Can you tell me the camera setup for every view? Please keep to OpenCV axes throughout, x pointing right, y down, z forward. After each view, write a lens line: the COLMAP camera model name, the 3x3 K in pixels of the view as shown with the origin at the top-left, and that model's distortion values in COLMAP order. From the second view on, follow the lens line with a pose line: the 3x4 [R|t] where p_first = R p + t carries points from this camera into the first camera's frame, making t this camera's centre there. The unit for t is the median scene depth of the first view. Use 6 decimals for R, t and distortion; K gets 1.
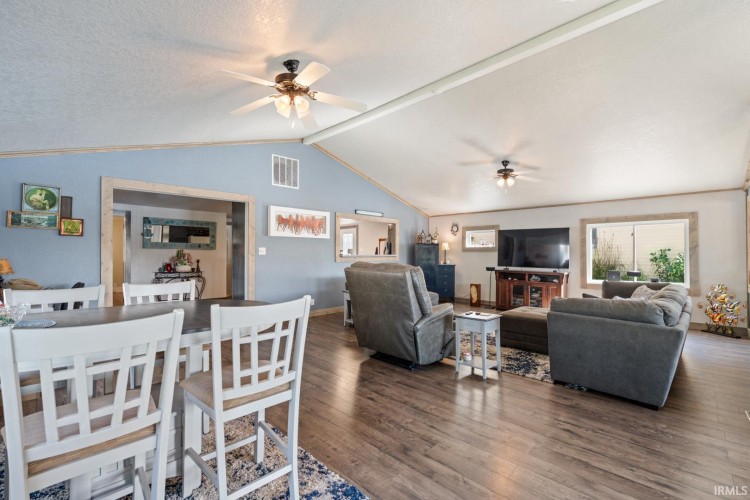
lens RADIAL K [[333.1, 0, 376.6], [0, 333.1, 255.6], [0, 0, 1]] dist [-0.010711, -0.000275]
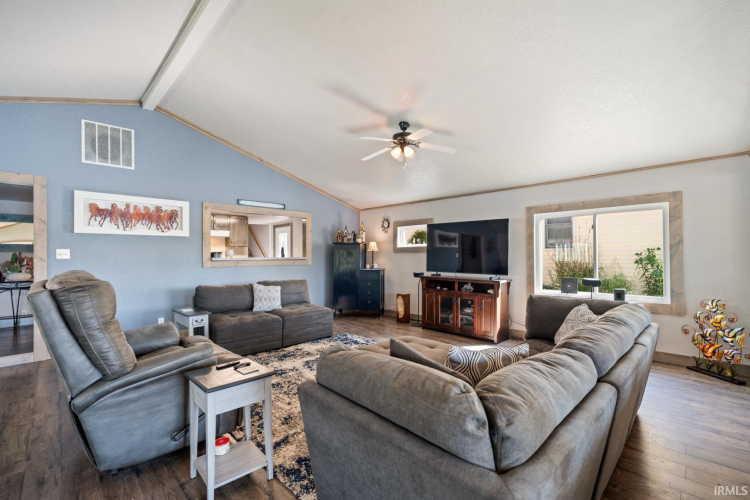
lens RADIAL K [[336.0, 0, 374.8], [0, 336.0, 259.9], [0, 0, 1]] dist [-0.011322, 0.000276]
pose [[0.999856, -0.006838, -0.015504, 0.298556], [0.006932, 0.999958, 0.006020, -0.000147], [0.015463, -0.006127, 0.999862, 0.259244]]
